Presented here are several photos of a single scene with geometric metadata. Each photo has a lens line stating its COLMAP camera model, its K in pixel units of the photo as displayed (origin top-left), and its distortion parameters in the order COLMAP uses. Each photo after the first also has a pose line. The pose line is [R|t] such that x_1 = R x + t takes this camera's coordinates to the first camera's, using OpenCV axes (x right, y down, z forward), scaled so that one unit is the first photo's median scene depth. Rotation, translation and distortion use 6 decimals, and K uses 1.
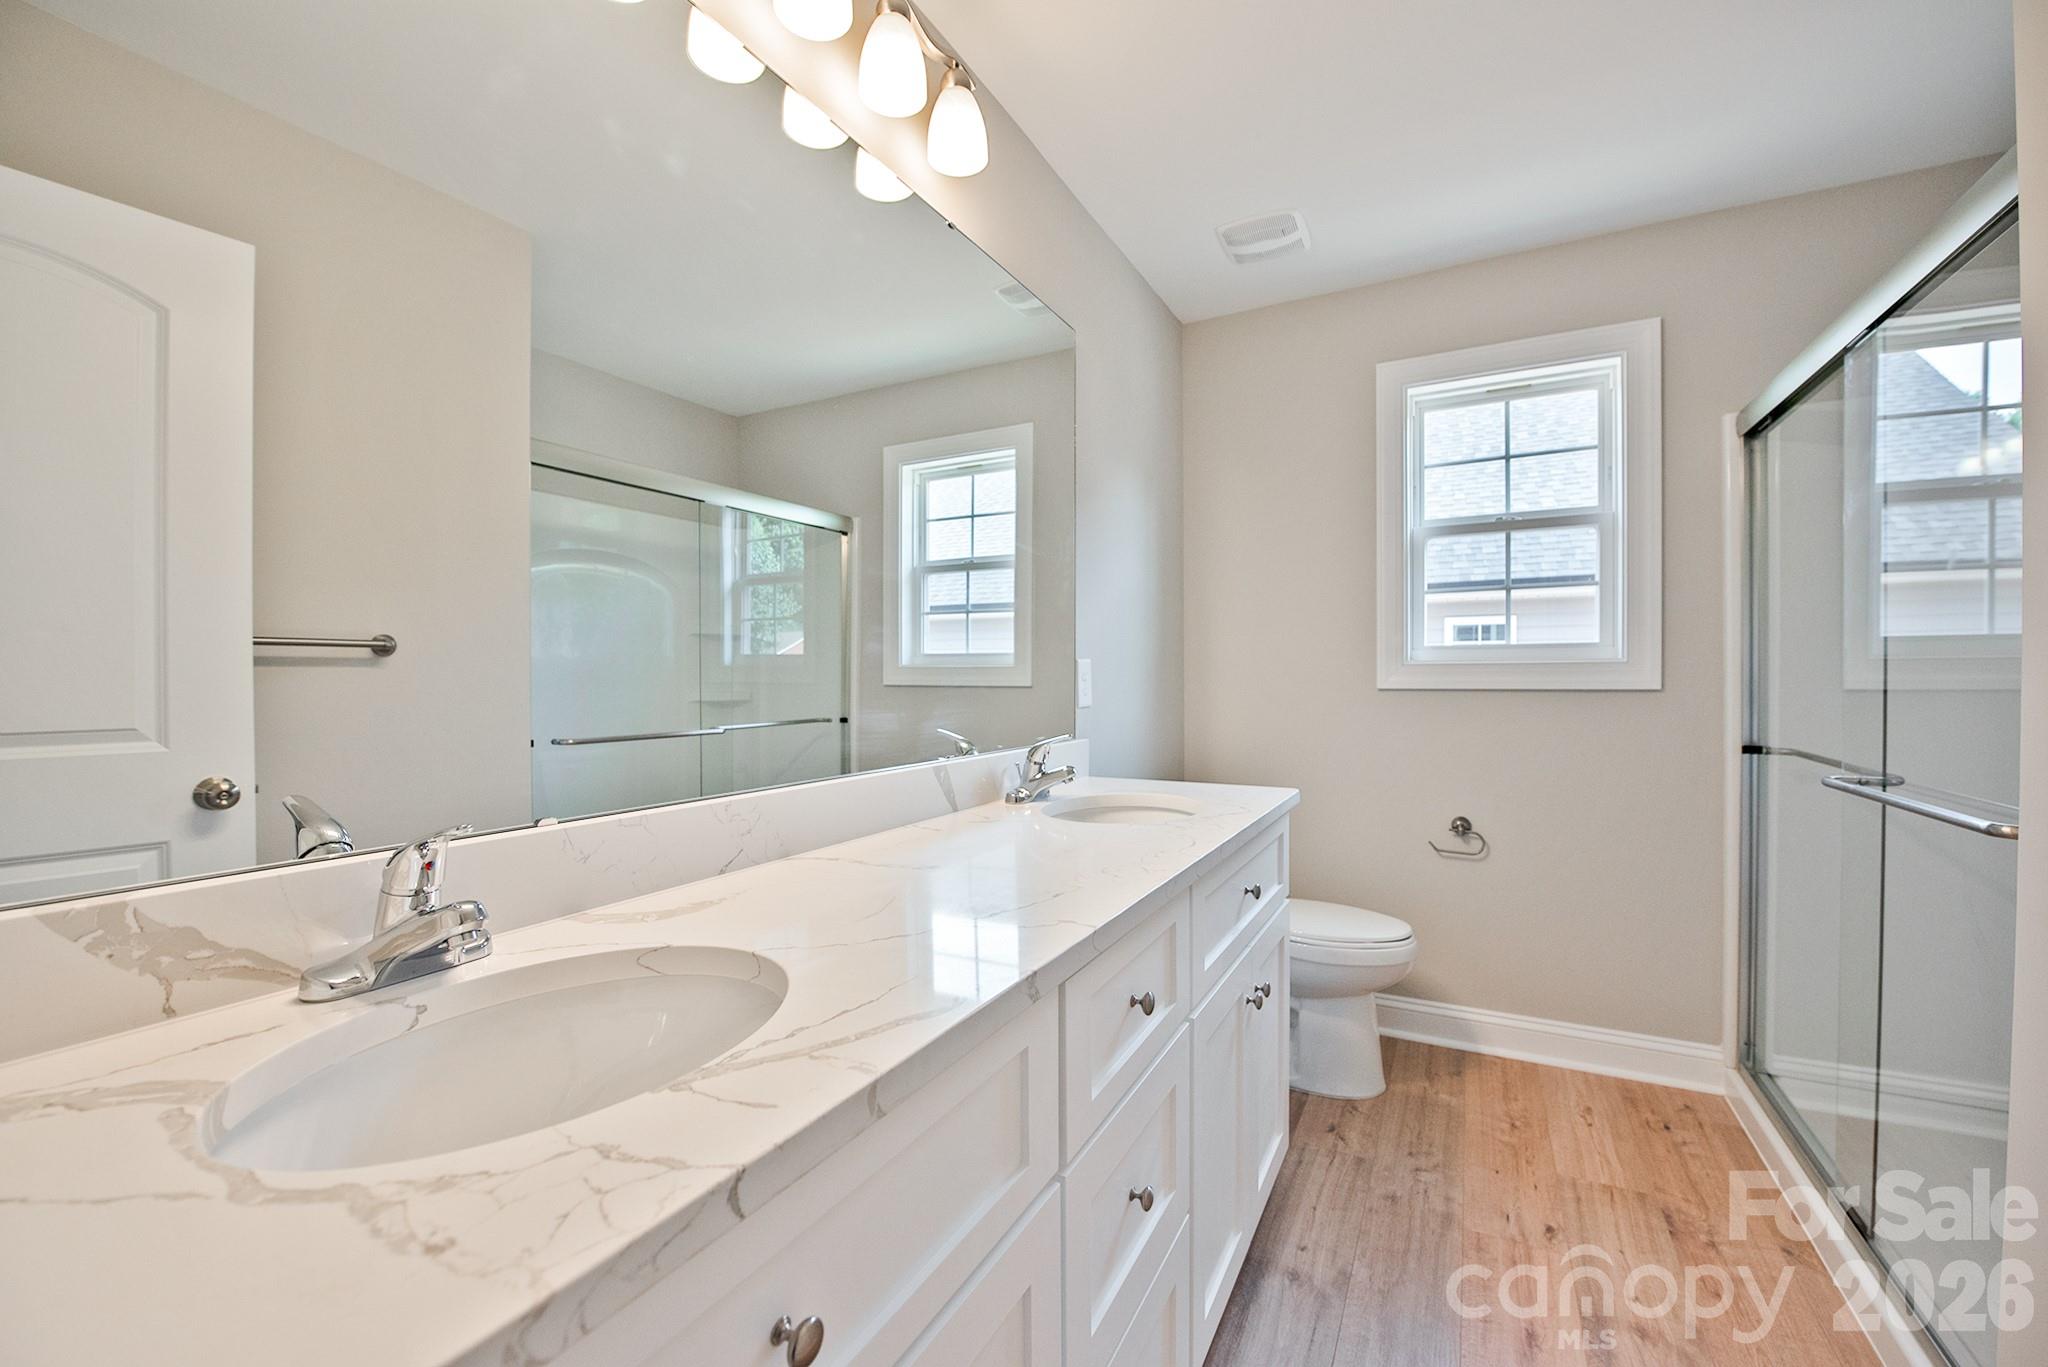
lens RADIAL K [[907.2, 0, 1026.9], [0, 907.2, 719.6], [0, 0, 1]] dist [-0.032286, -0.000428]
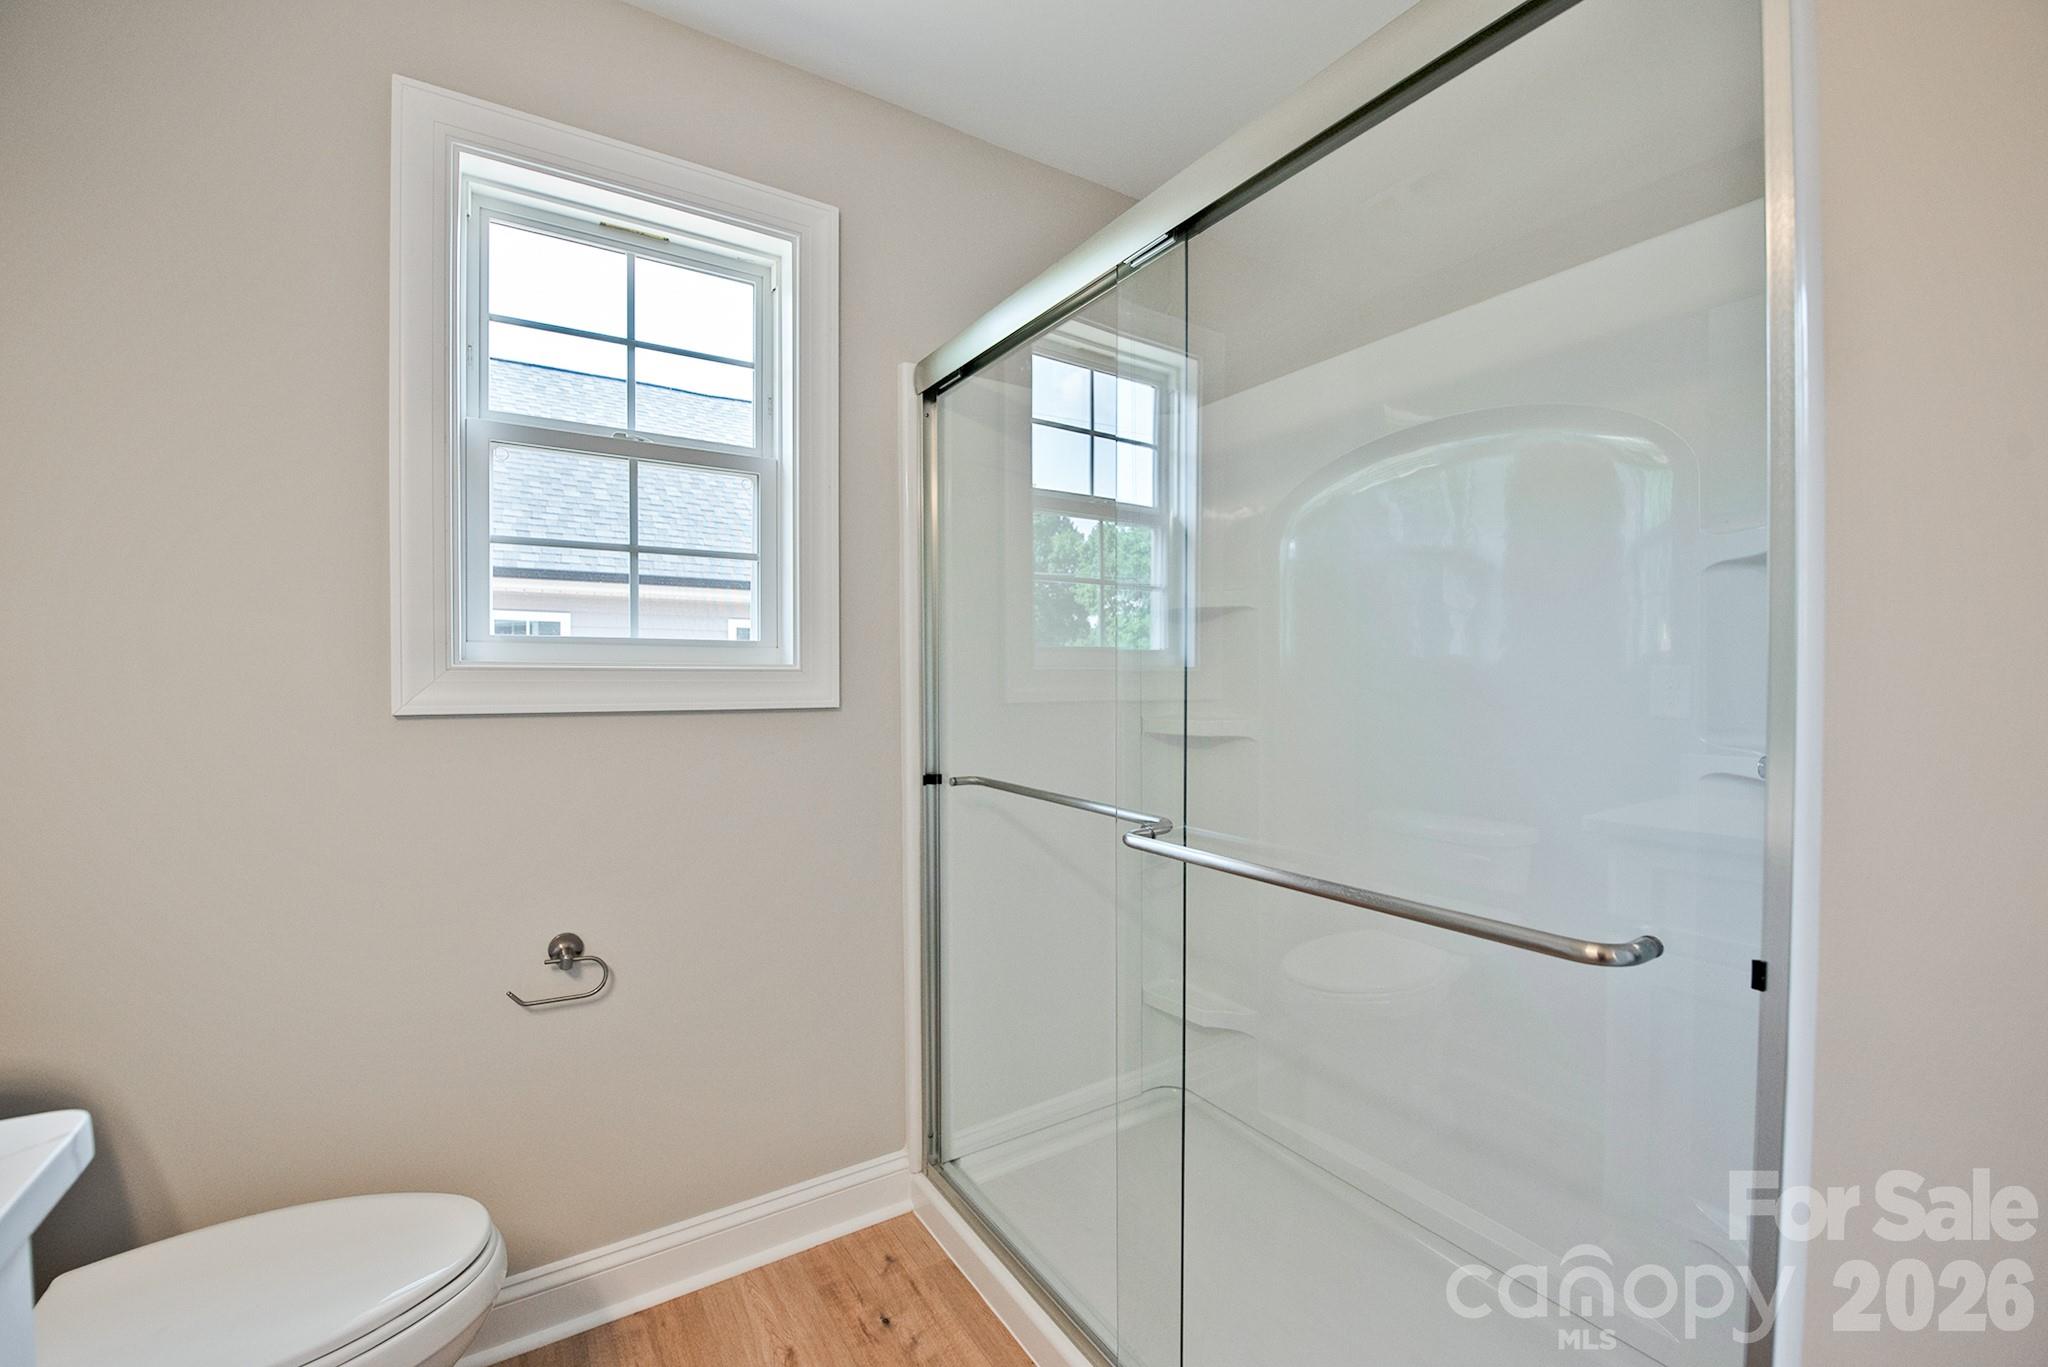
lens RADIAL K [[835.0, 0, 1020.9], [0, 835.0, 680.4], [0, 0, 1]] dist [-0.016472, -0.000265]
pose [[0.519838, 0.005718, 0.854246, 0.188065], [0.033133, 0.999090, -0.026851, -0.031523], [-0.853622, 0.042262, 0.519176, 0.490535]]
